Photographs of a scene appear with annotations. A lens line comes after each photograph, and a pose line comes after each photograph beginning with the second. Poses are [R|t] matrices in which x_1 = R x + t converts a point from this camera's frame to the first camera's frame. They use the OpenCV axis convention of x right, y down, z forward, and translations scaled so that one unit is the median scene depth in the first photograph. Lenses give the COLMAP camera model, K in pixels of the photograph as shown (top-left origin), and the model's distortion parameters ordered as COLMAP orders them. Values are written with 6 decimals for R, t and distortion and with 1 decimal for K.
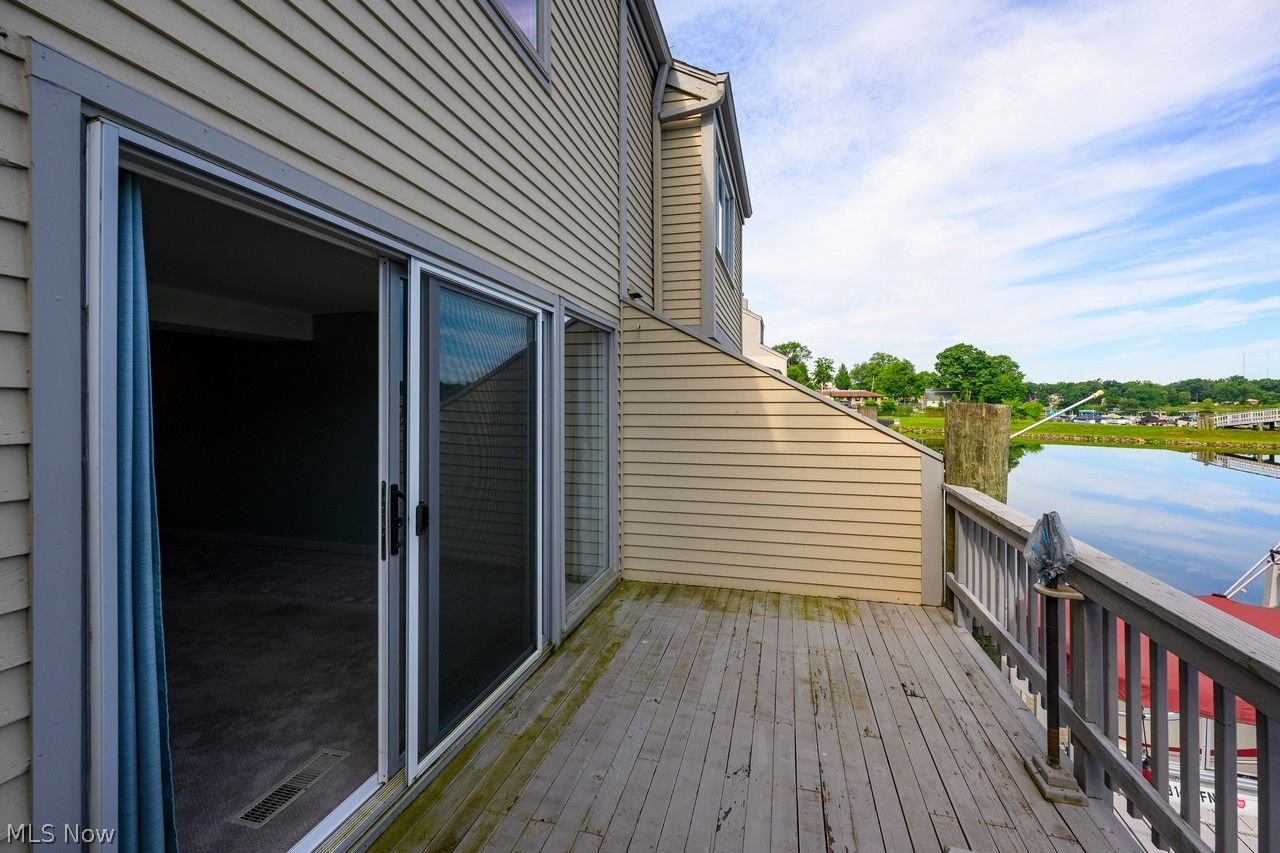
lens RADIAL K [[523.8, 0, 642.6], [0, 523.8, 427.4], [0, 0, 1]] dist [0.017694, -0.000635]
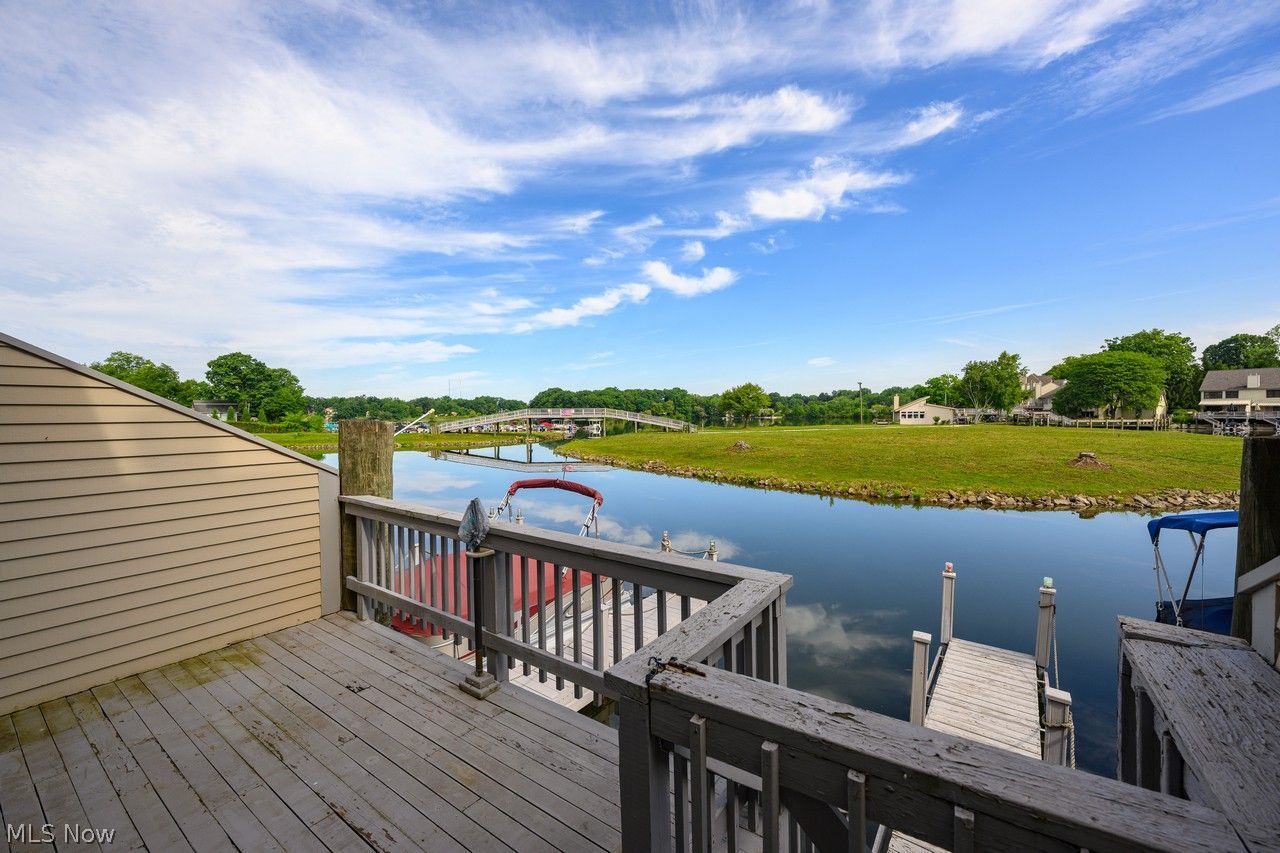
lens RADIAL K [[523.8, 0, 639.7], [0, 523.8, 415.4], [0, 0, 1]] dist [0.017694, -0.000635]
pose [[0.358867, -0.007086, 0.933362, -0.203041], [0.049945, 0.998684, -0.011621, -0.013418], [-0.932052, 0.050787, 0.358749, 0.027040]]
